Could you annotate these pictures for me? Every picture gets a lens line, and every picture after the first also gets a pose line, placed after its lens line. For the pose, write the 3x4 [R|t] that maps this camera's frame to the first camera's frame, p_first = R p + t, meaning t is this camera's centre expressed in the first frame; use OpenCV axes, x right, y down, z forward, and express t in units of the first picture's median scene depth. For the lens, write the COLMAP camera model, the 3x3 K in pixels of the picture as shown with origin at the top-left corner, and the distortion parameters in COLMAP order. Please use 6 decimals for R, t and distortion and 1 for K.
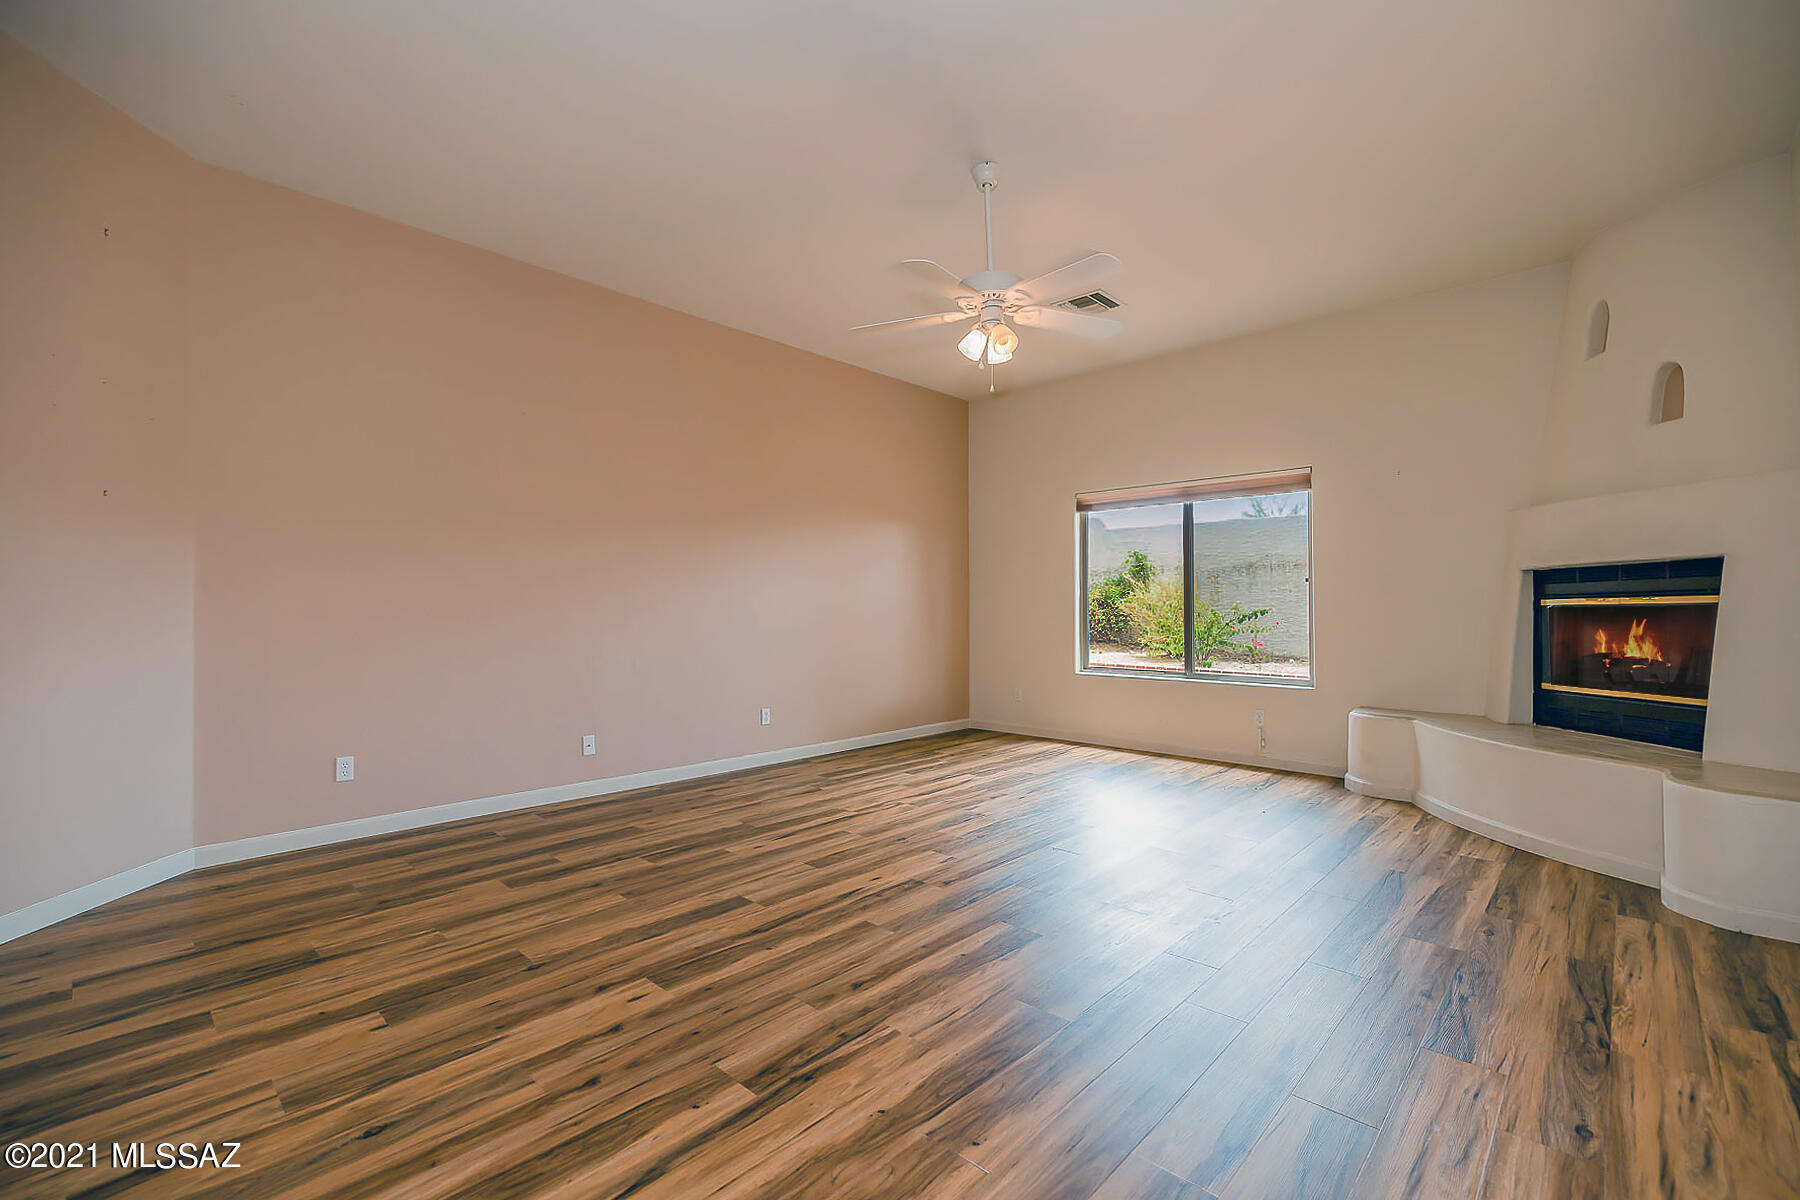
lens RADIAL K [[763.7, 0, 919.7], [0, 763.7, 604.6], [0, 0, 1]] dist [0.001044, -0.000171]
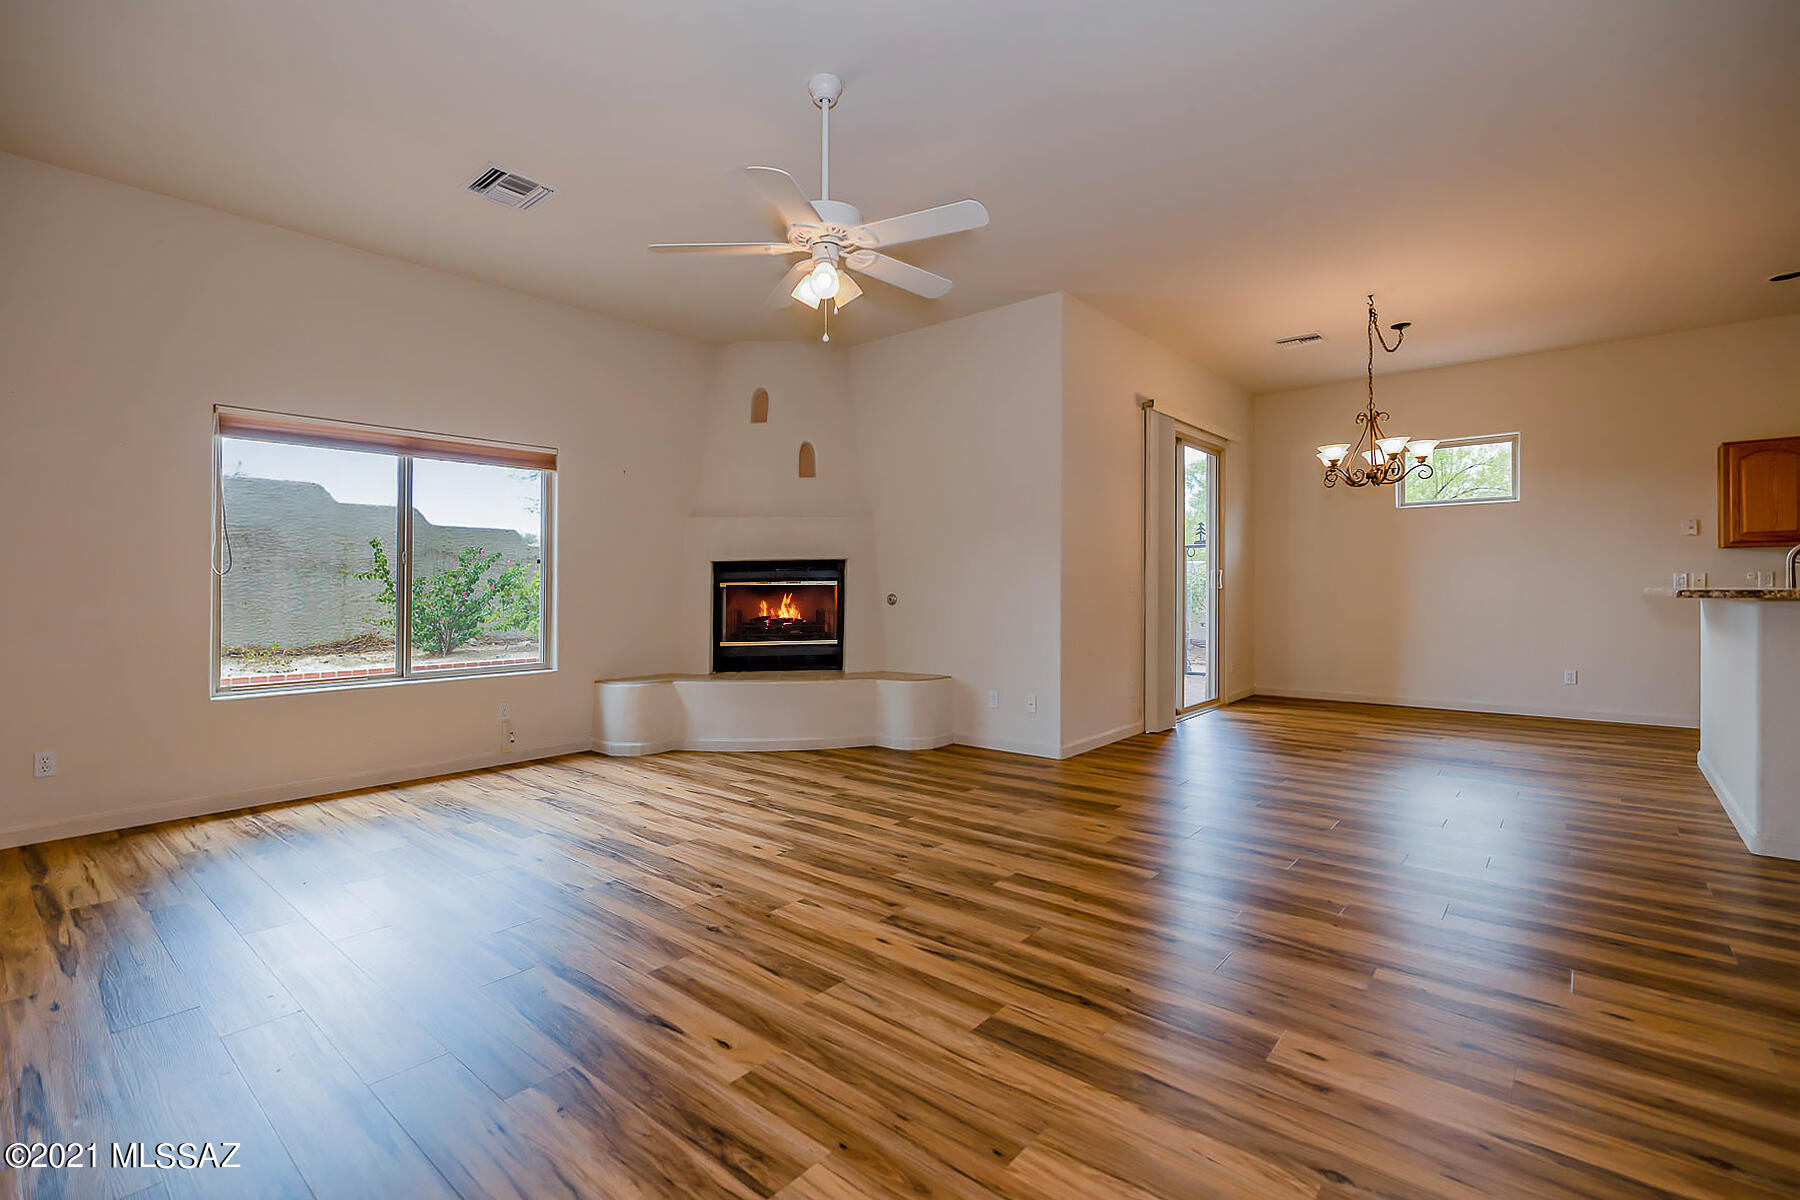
lens RADIAL K [[775.8, 0, 850.7], [0, 775.8, 569.3], [0, 0, 1]] dist [0.003403, -0.000114]
pose [[0.020829, 0.021439, 0.999553, -0.799437], [0.002724, 0.999765, -0.021500, 0.001700], [-0.999779, 0.003171, 0.020766, 0.958120]]
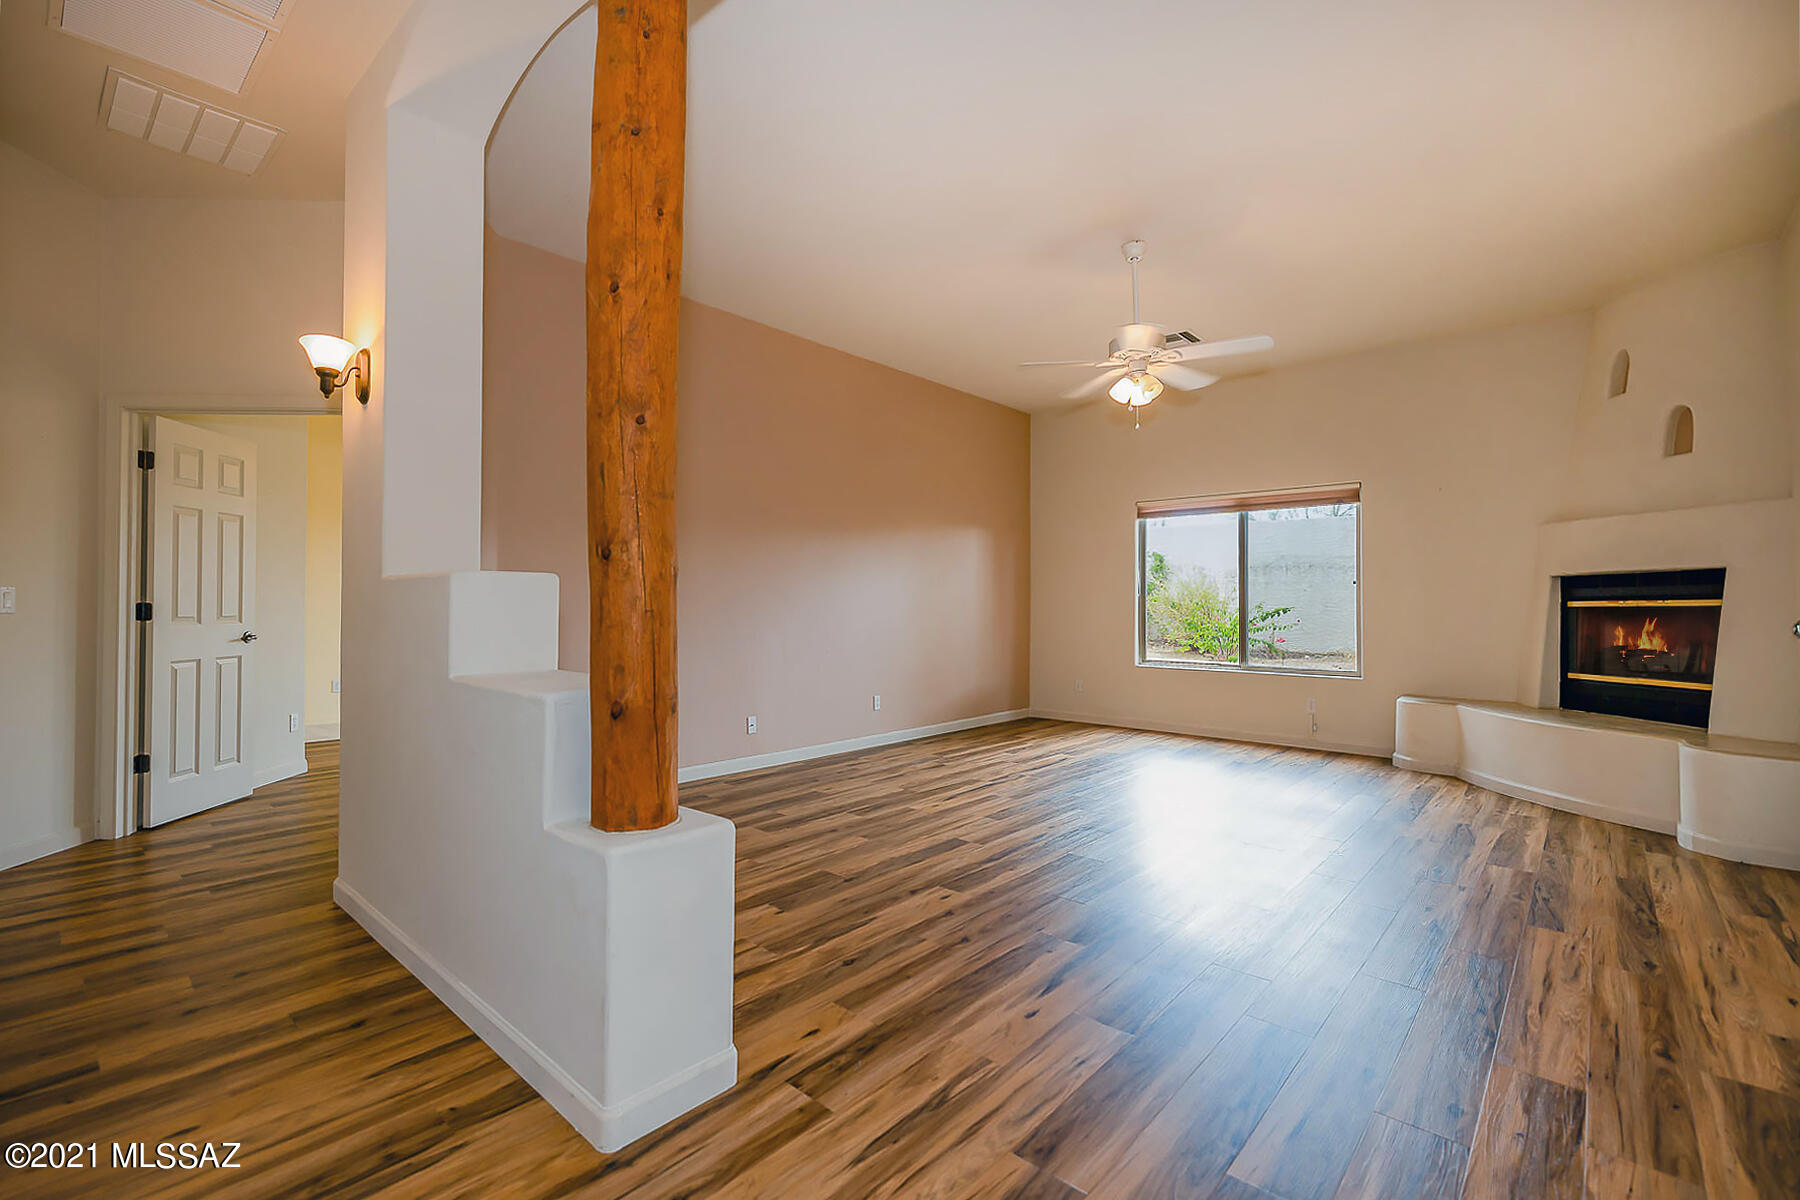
lens RADIAL K [[788.2, 0, 900.0], [0, 788.2, 600.0], [0, 0, 1]] dist [-0.000786, -0.000135]
pose [[0.999828, 0.004281, 0.018029, -0.308194], [-0.004266, 0.999991, -0.000869, -0.004532], [-0.018032, 0.000792, 0.999837, -0.250165]]
